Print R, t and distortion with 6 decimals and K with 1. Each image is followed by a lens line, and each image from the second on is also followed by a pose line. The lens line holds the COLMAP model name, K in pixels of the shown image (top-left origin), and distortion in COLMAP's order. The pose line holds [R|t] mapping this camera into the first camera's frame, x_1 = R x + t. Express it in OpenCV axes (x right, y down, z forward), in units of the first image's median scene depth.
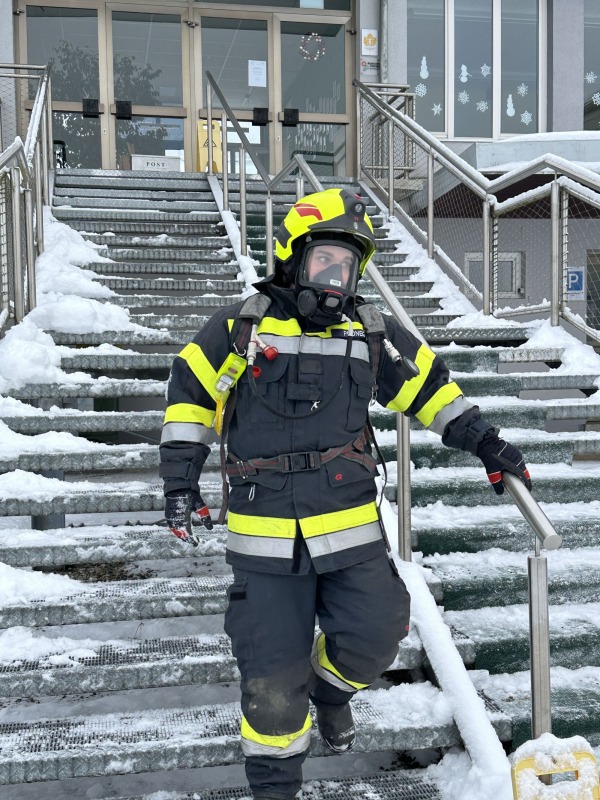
lens RADIAL K [[985.4, 0, 300.0], [0, 985.4, 400.0], [0, 0, 1]] dist [0.217898, -0.510525]
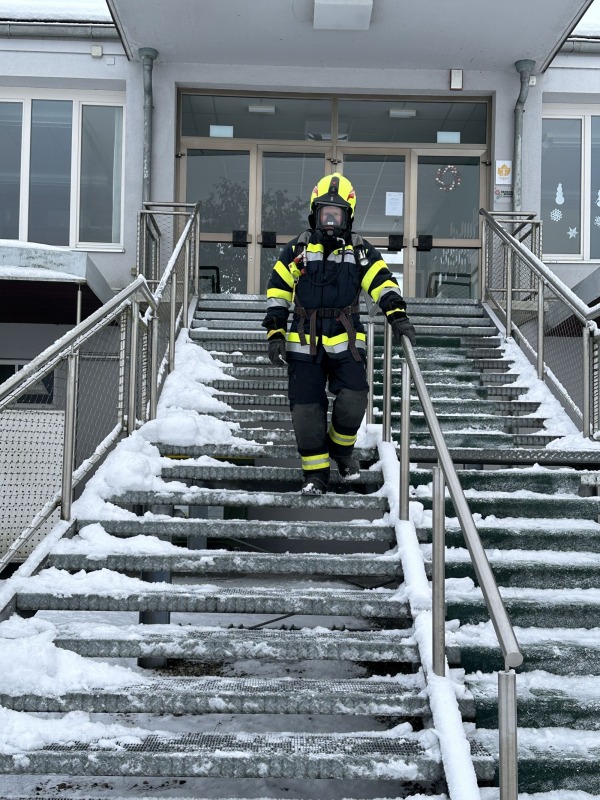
lens RADIAL K [[985.4, 0, 300.0], [0, 985.4, 400.0], [0, 0, 1]] dist [0.217898, -0.510525]
pose [[0.984564, 0.018692, -0.174022, 0.097090], [-0.037484, 0.993730, -0.105337, -0.006564], [0.170962, 0.110234, 0.979092, -0.060664]]
